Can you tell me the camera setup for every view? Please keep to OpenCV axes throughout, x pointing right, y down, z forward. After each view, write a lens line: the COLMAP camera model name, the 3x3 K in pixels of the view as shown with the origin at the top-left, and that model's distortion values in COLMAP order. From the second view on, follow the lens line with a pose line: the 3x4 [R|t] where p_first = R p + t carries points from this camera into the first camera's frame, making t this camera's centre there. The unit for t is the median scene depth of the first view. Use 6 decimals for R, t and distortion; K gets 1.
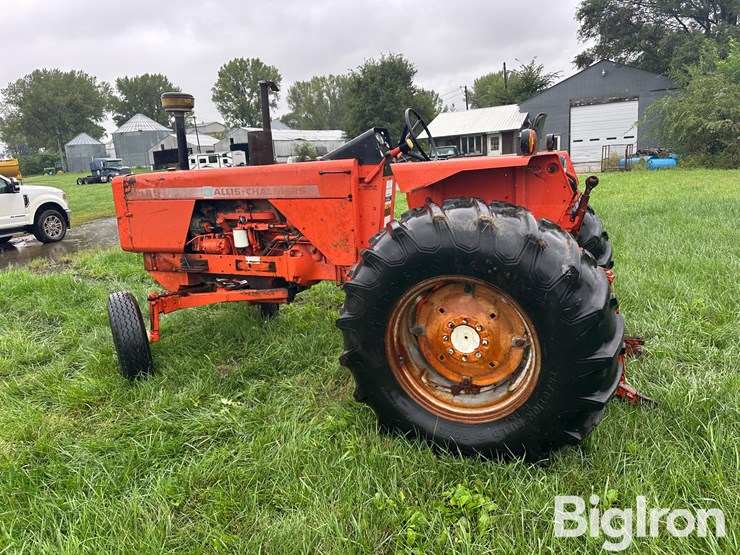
lens RADIAL K [[538.1, 0, 363.6], [0, 538.1, 277.9], [0, 0, 1]] dist [0.066072, -0.076035]
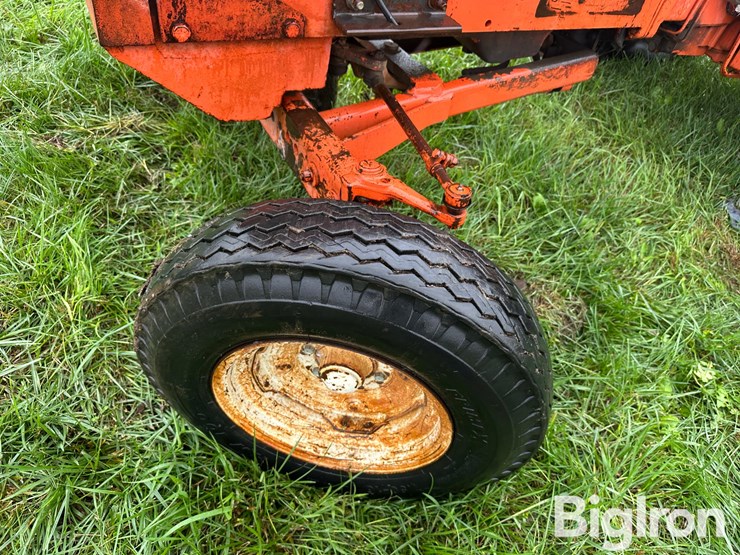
lens RADIAL K [[543.6, 0, 370.0], [0, 543.6, 277.5], [0, 0, 1]] dist [0.003031, -0.001696]
pose [[0.595147, -0.431296, 0.678074, -0.536629], [0.004848, 0.845689, 0.533655, -0.050358], [-0.803602, -0.314316, 0.505400, 0.823069]]
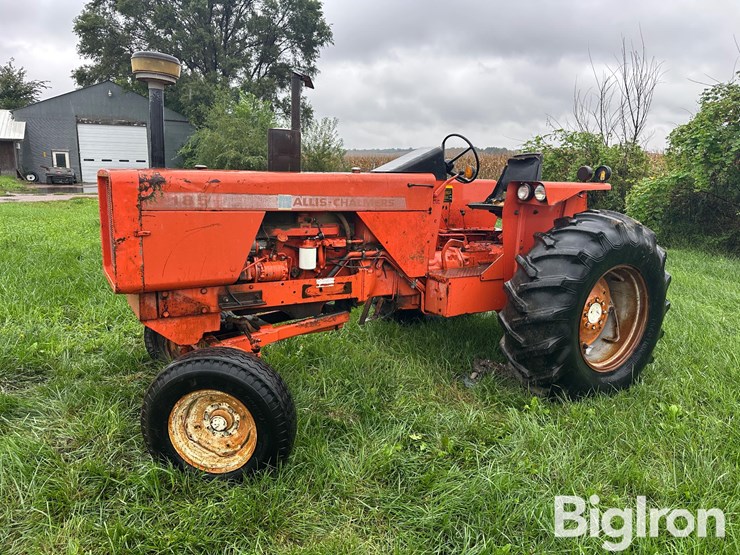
lens RADIAL K [[538.1, 0, 363.6], [0, 538.1, 277.9], [0, 0, 1]] dist [0.066072, -0.076035]
pose [[0.556202, -0.085828, 0.826603, -0.808400], [0.119887, 0.992535, 0.022388, -0.048483], [-0.822354, 0.086647, 0.562340, 0.439615]]
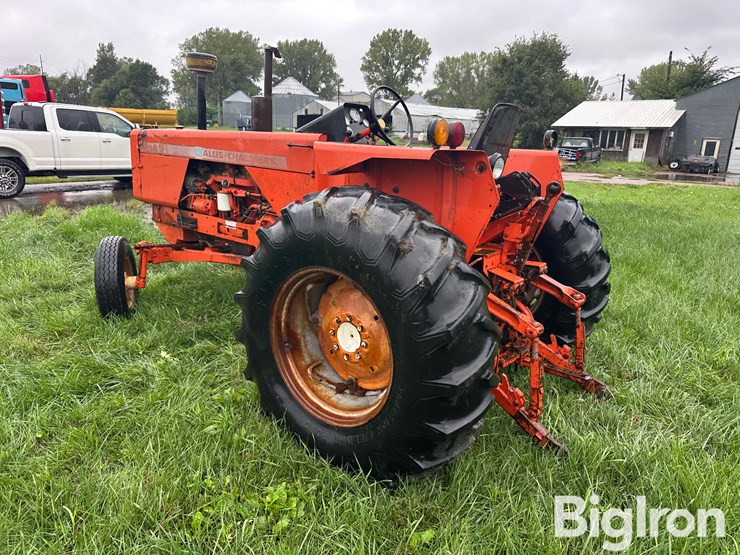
lens RADIAL K [[538.1, 0, 363.6], [0, 538.1, 277.9], [0, 0, 1]] dist [0.066072, -0.076035]
pose [[0.962423, 0.163248, -0.217006, 0.252345], [-0.154293, 0.986338, 0.057710, -0.029363], [0.223462, -0.022059, 0.974463, 0.058800]]
